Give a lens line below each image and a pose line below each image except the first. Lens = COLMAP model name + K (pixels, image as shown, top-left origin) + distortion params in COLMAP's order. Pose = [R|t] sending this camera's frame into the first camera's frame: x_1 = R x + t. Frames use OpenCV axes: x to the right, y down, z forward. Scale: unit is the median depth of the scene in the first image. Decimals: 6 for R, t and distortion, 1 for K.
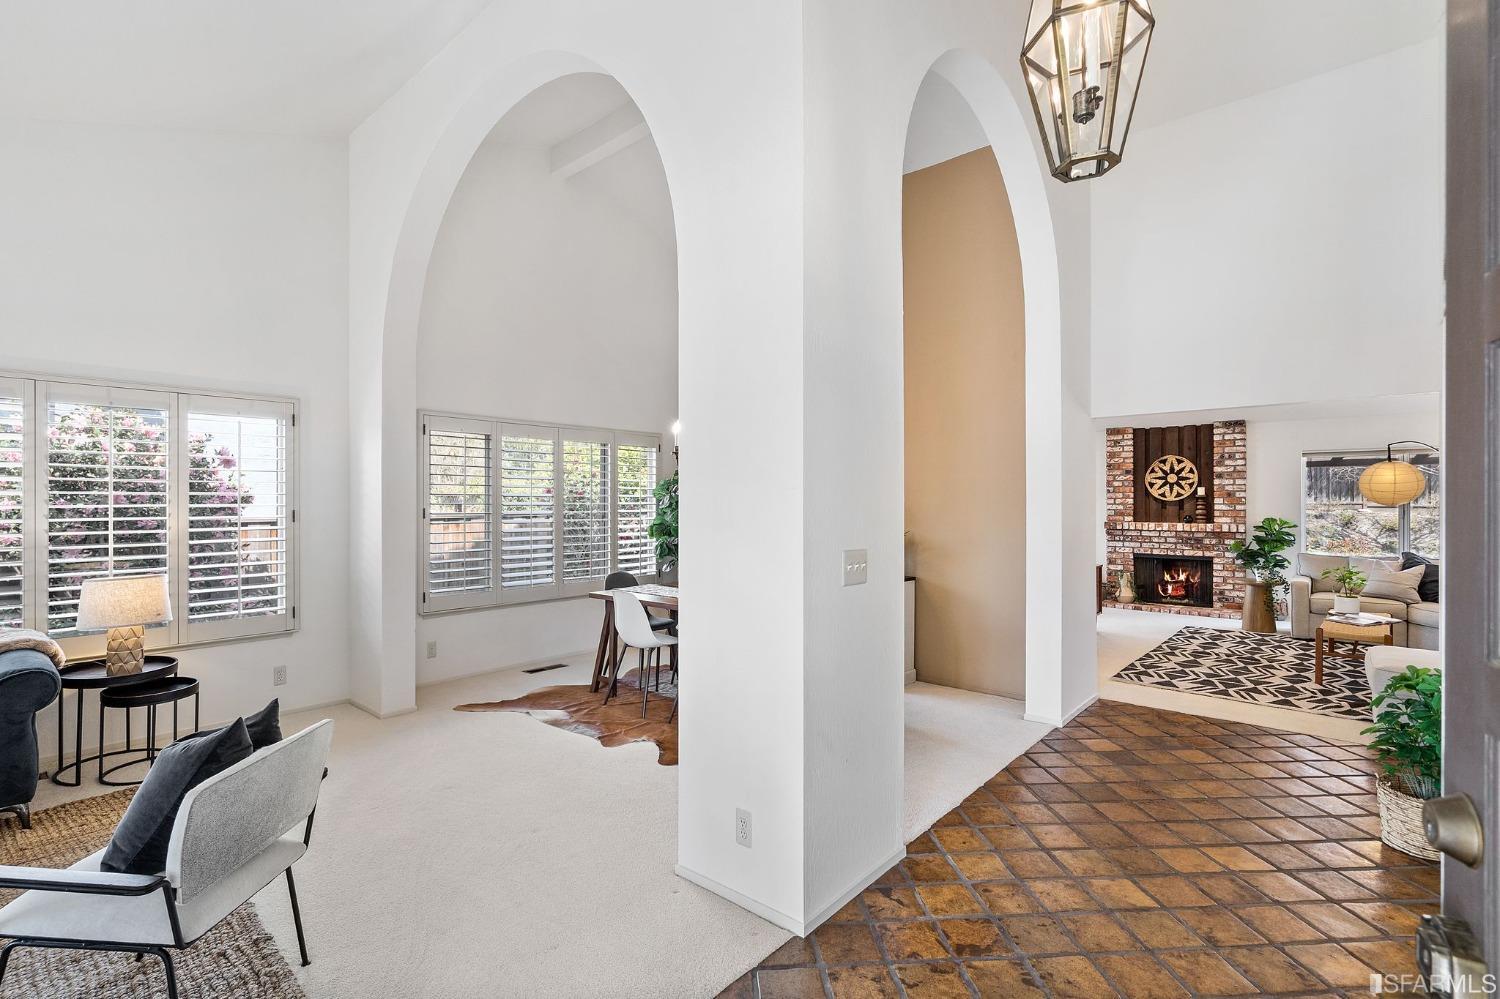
lens RADIAL K [[687.0, 0, 744.3], [0, 687.0, 498.7], [0, 0, 1]] dist [0.000026, 0.000130]
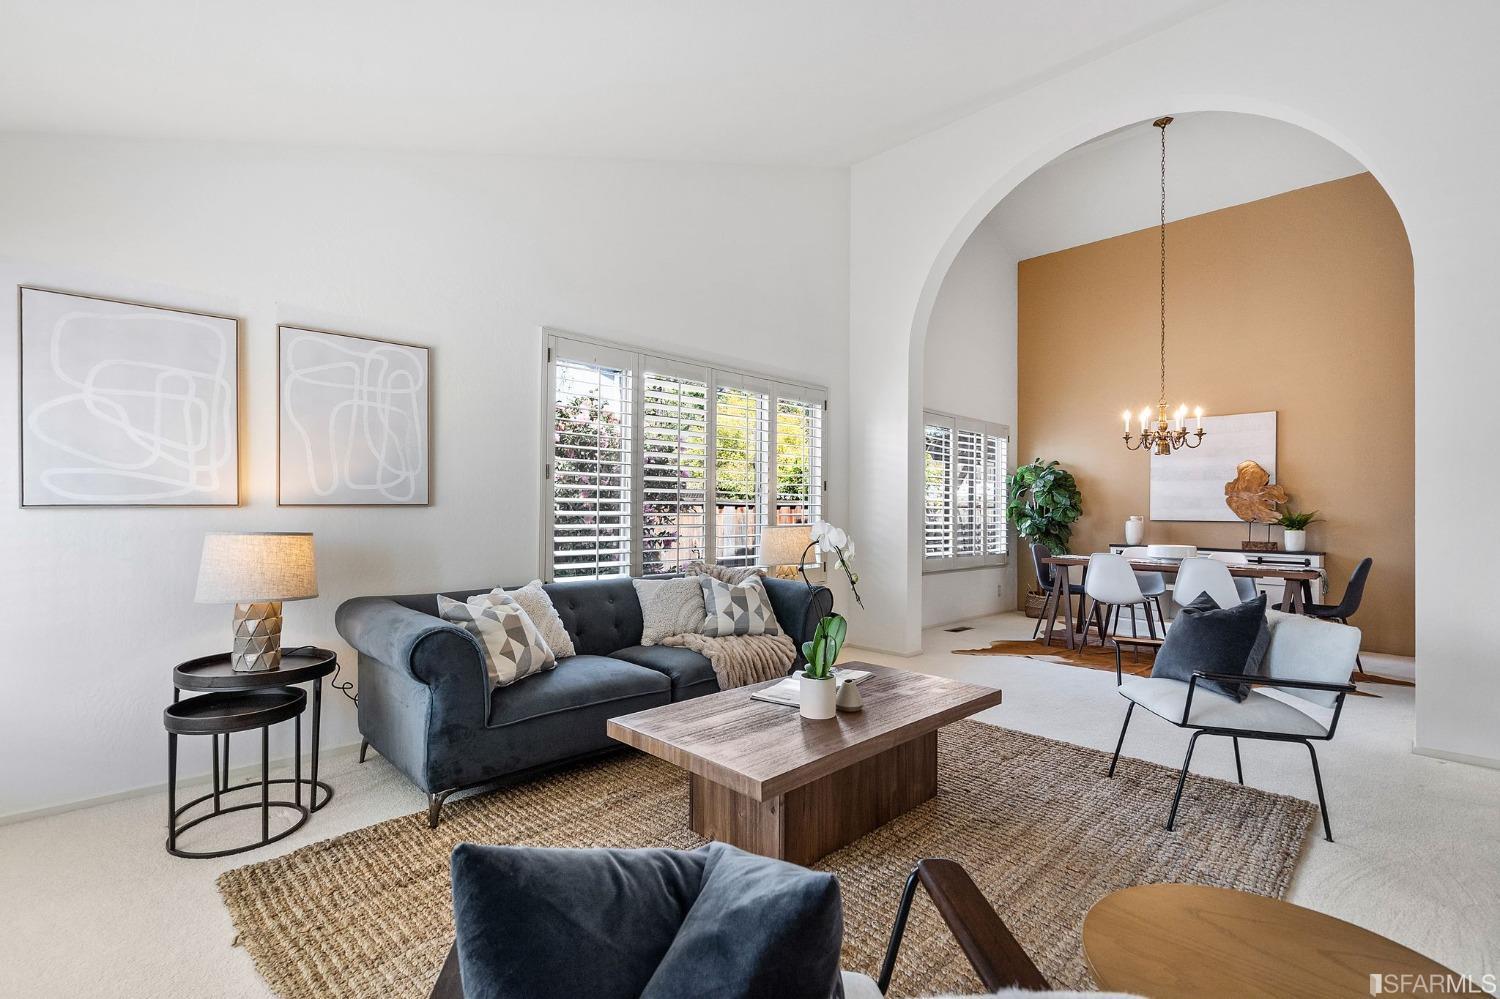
lens RADIAL K [[681.6, 0, 727.5], [0, 681.6, 504.1], [0, 0, 1]] dist [0.000344, 0.000130]
pose [[0.996080, 0.013530, -0.087422, -0.627858], [-0.014023, 0.999889, -0.005025, 0.056872], [0.087344, 0.006231, 0.996159, -0.177411]]
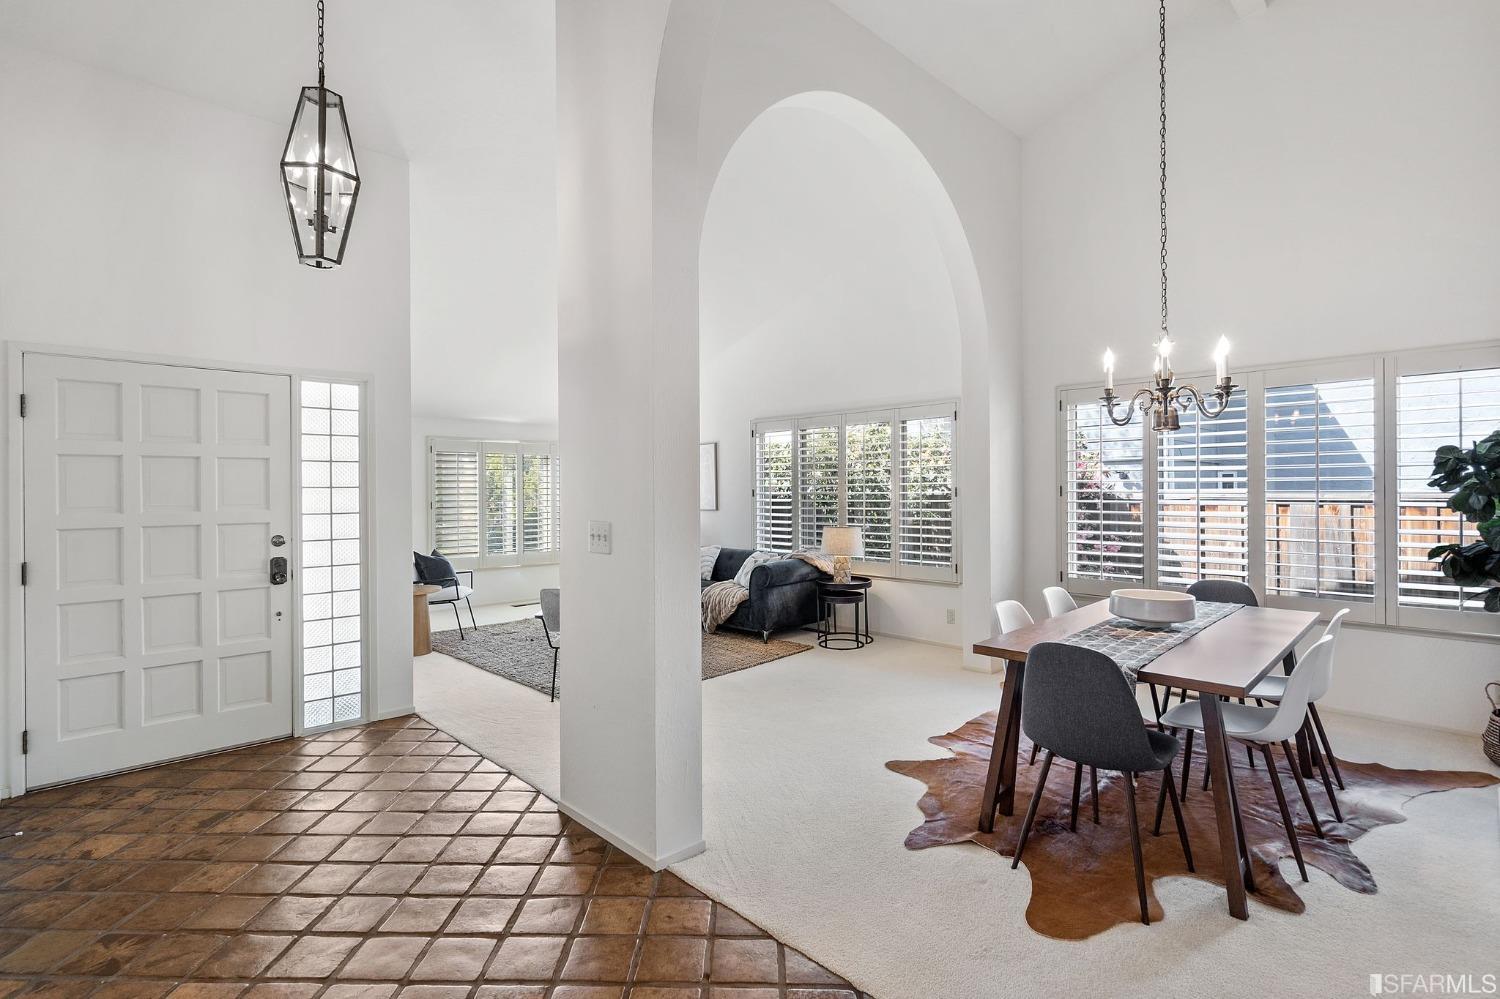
lens RADIAL K [[709.9, 0, 747.4], [0, 709.9, 492.5], [0, 0, 1]] dist [0.001004, 0.000625]
pose [[-0.072454, 0.001287, -0.997371, 0.588828], [0.008152, 0.999967, 0.000698, 0.019311], [0.997338, -0.008080, -0.072462, 0.620313]]
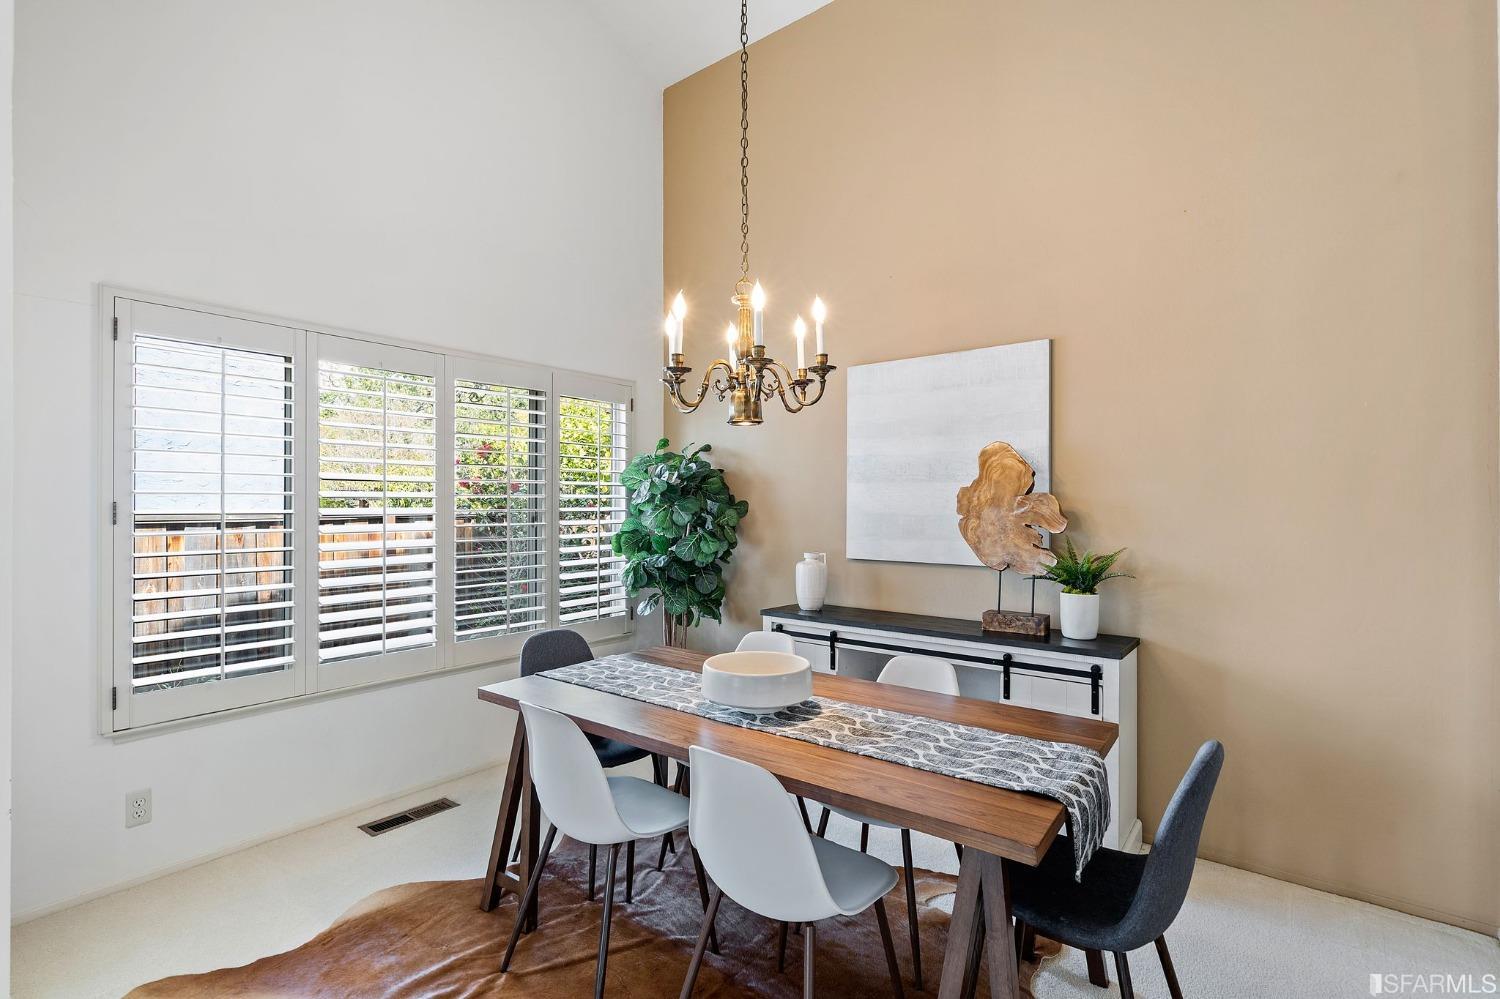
lens RADIAL K [[687.0, 0, 744.3], [0, 687.0, 498.7], [0, 0, 1]] dist [0.000026, 0.000130]
pose [[0.998938, 0.003109, 0.045959, -0.069457], [-0.003190, 0.999993, 0.001685, 0.009799], [-0.045953, -0.001830, 0.998942, 0.519359]]
